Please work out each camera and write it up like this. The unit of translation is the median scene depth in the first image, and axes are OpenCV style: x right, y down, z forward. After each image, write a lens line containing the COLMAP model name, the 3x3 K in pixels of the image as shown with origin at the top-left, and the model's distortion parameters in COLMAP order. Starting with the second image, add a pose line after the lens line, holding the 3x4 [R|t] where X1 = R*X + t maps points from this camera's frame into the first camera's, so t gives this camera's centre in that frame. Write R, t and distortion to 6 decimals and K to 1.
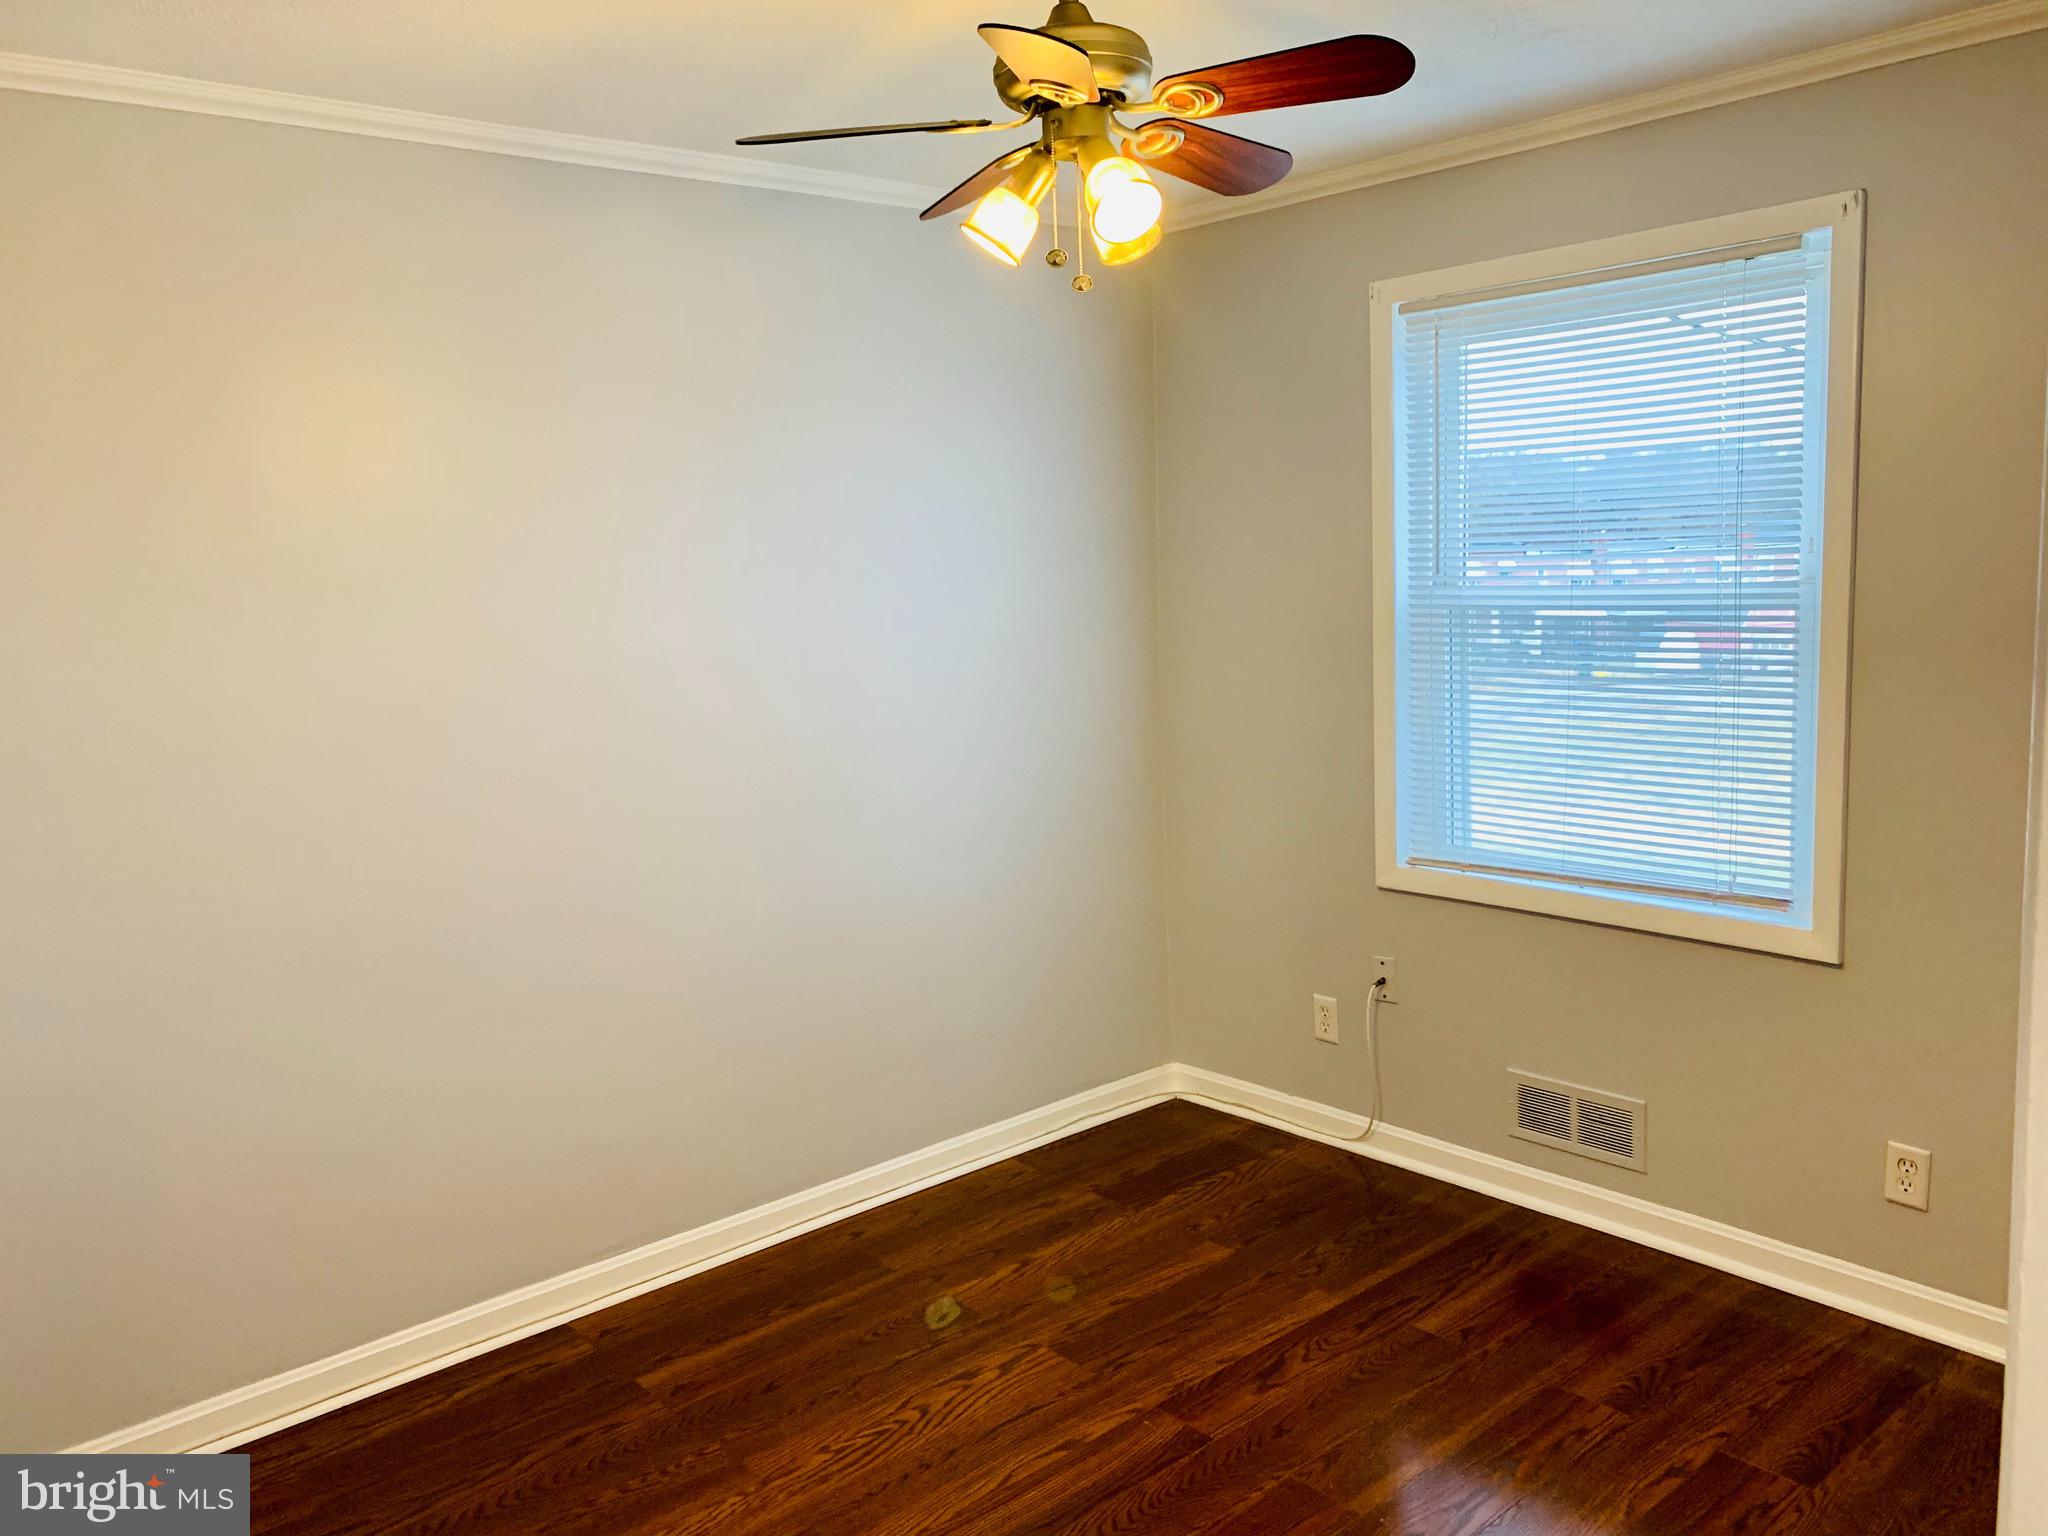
lens RADIAL K [[1578.0, 0, 1039.1], [0, 1578.0, 772.4], [0, 0, 1]] dist [0.030386, -0.031703]
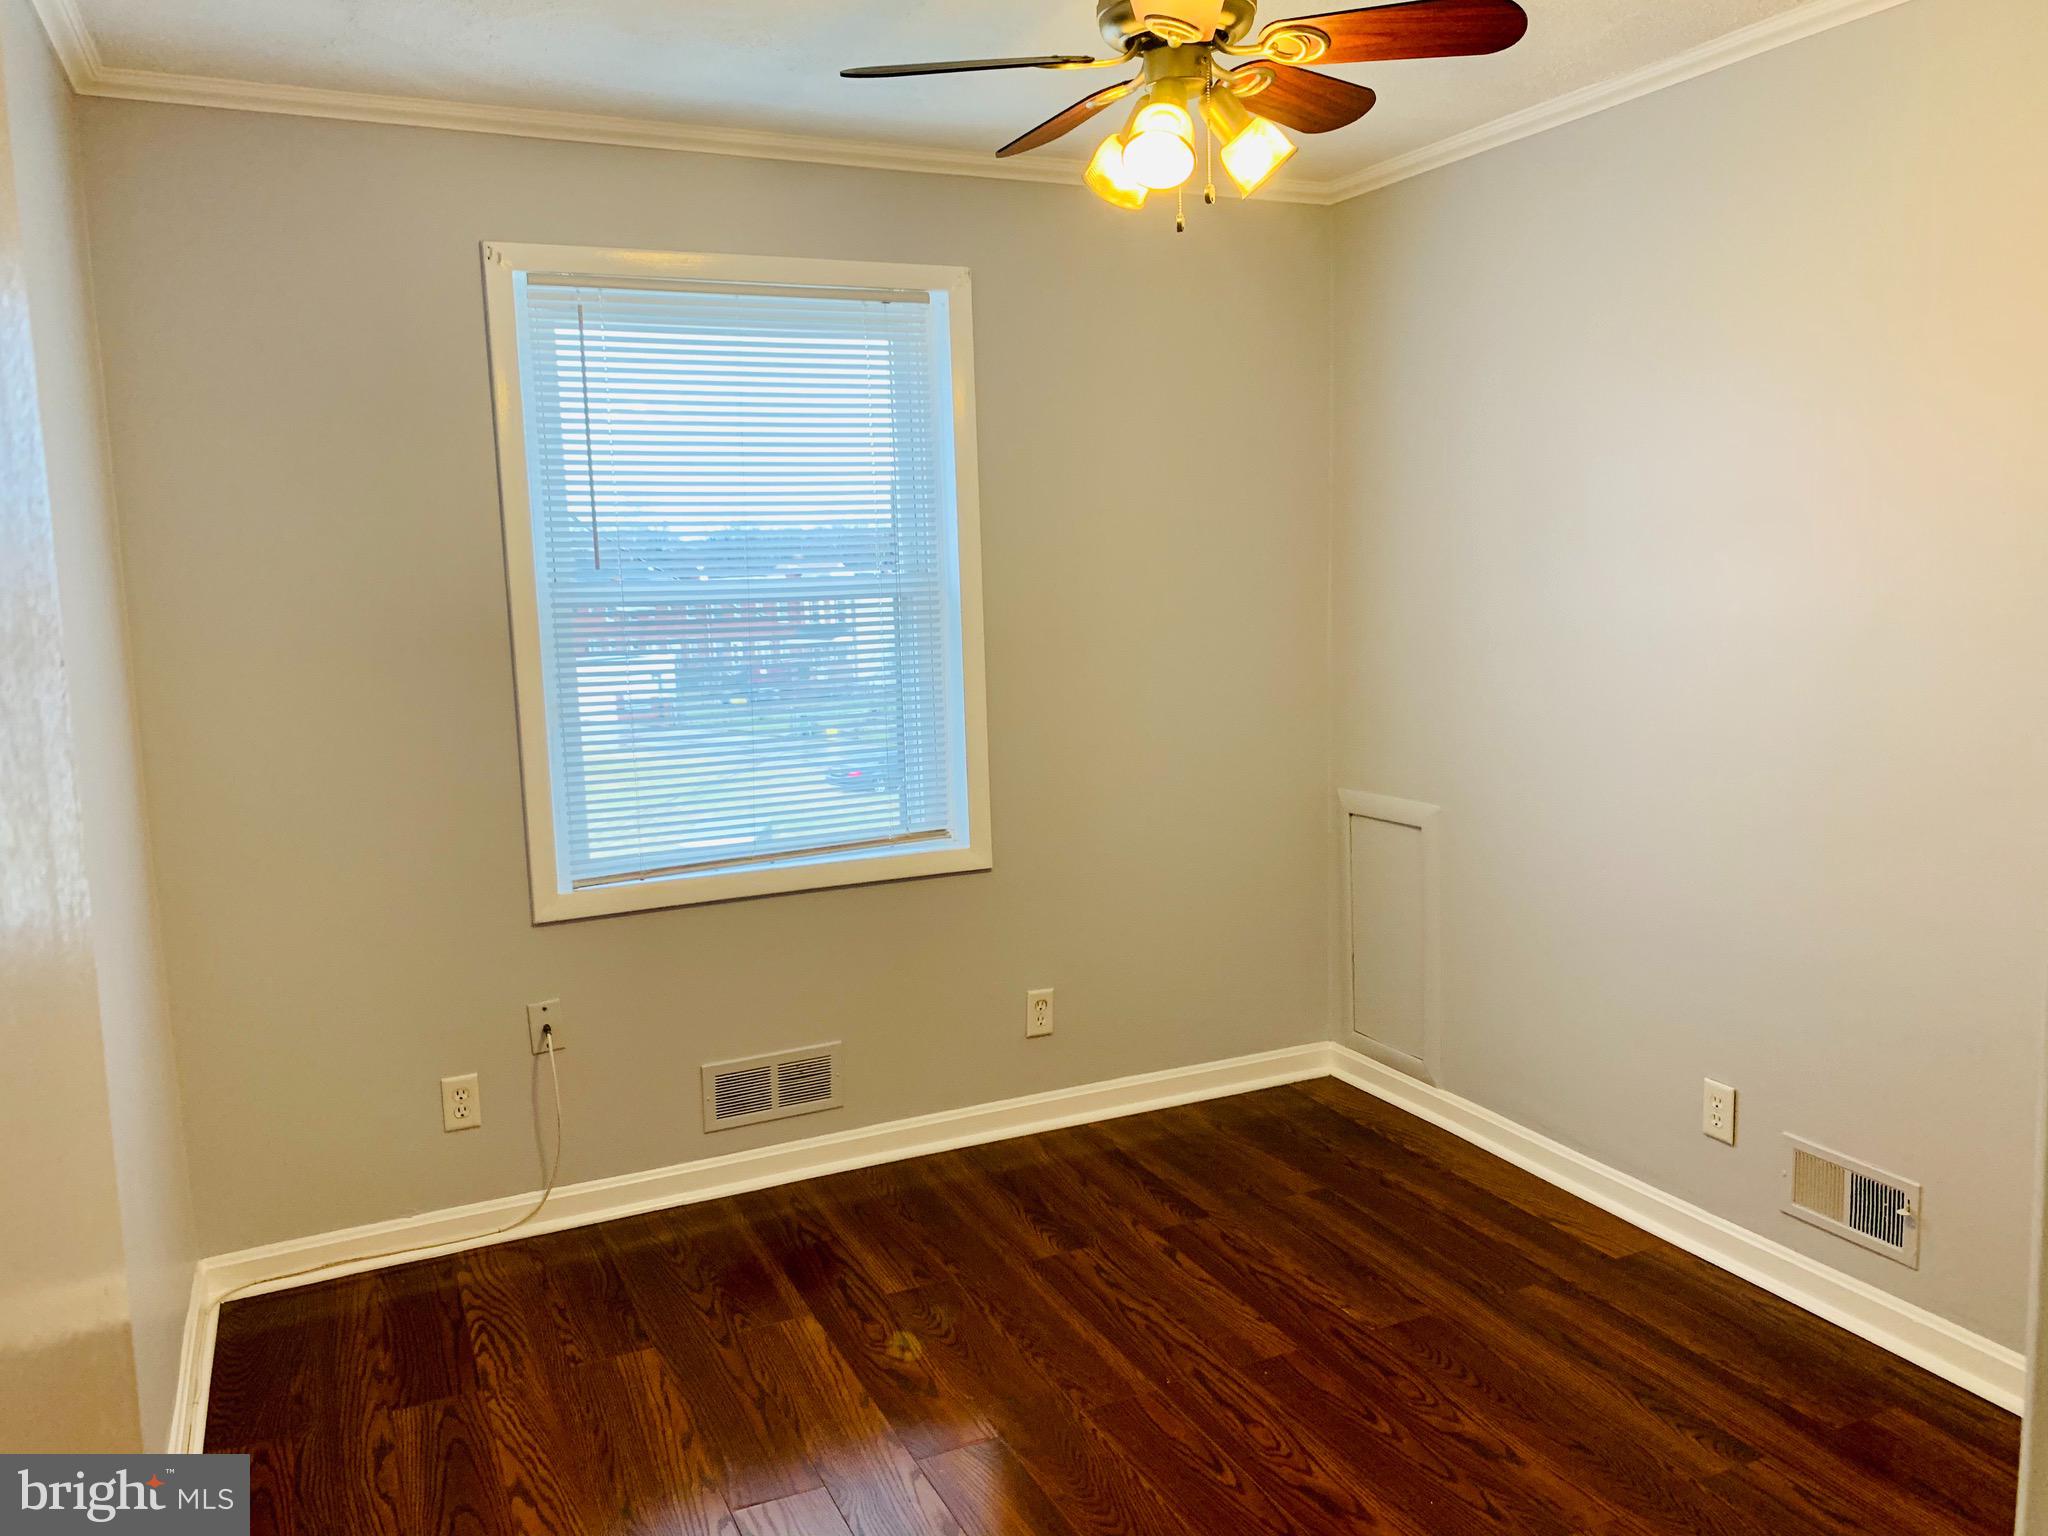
lens RADIAL K [[1578.0, 0, 1037.9], [0, 1578.0, 754.1], [0, 0, 1]] dist [0.030386, -0.031703]
pose [[0.275127, -0.094740, 0.956729, -0.594581], [0.153401, 0.986709, 0.053595, -0.027875], [-0.949091, 0.132018, 0.286003, 0.504530]]
